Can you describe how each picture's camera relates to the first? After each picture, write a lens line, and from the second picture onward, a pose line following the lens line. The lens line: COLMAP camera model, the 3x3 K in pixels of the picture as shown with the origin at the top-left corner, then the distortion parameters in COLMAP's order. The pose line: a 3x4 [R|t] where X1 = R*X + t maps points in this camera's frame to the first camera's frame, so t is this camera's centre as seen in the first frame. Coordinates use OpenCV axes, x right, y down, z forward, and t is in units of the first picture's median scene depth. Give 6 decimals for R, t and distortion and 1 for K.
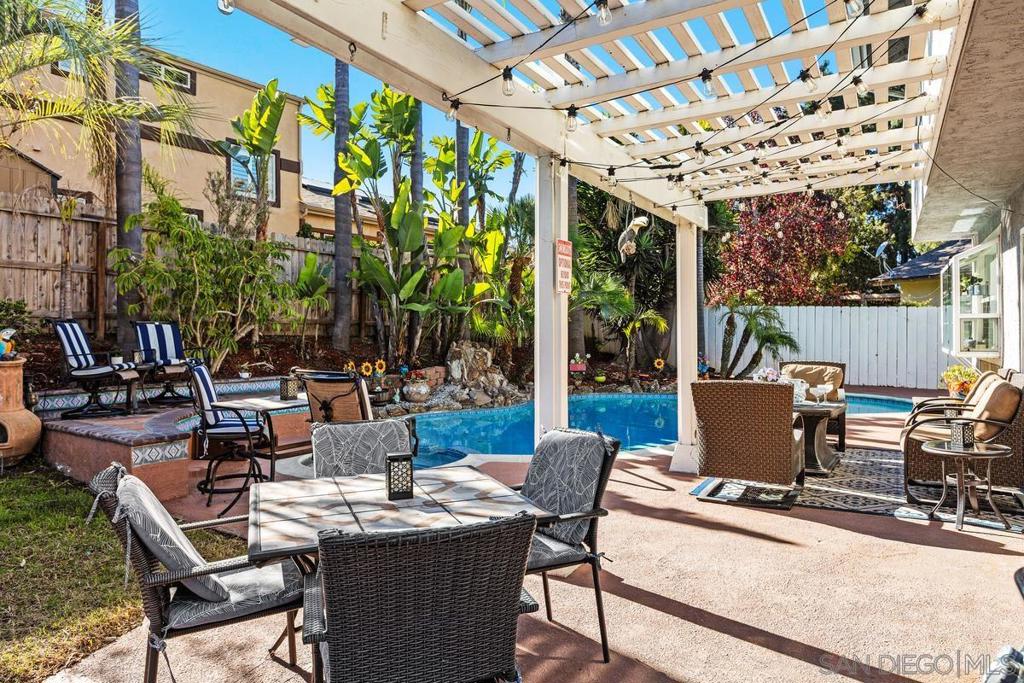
lens RADIAL K [[655.3, 0, 509.9], [0, 655.3, 341.8], [0, 0, 1]] dist [0.016828, -0.002899]
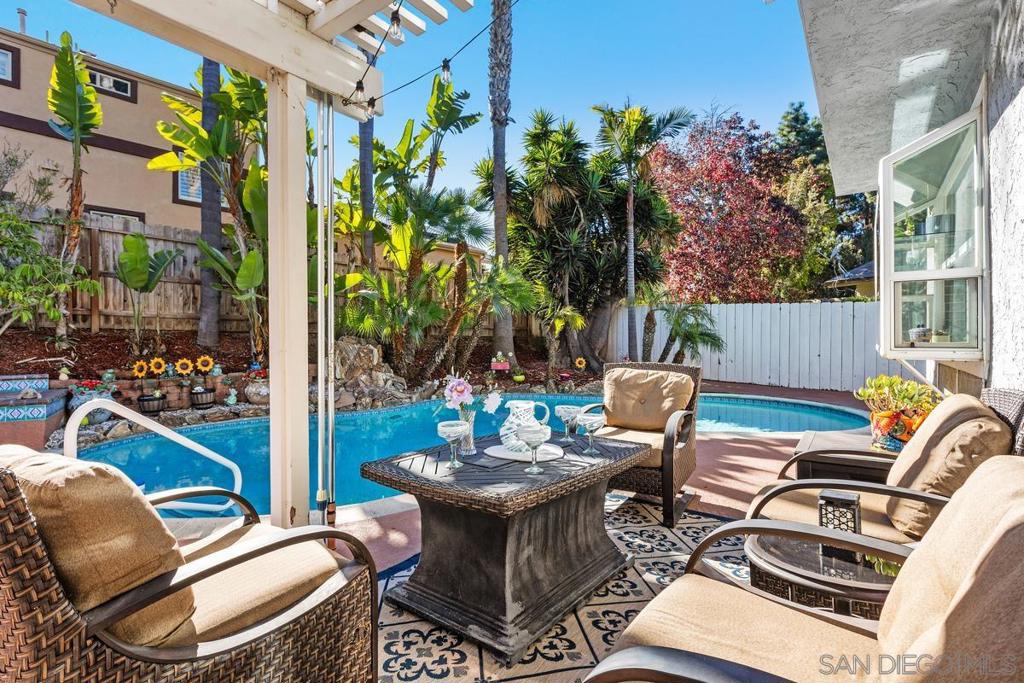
lens RADIAL K [[491.2, 0, 510.6], [0, 491.2, 344.3], [0, 0, 1]] dist [0.006677, 0.000153]
pose [[0.994985, 0.005862, -0.099855, 0.229187], [-0.005826, 0.999983, 0.000647, 0.007370], [0.099857, -0.000062, 0.995002, 0.319447]]
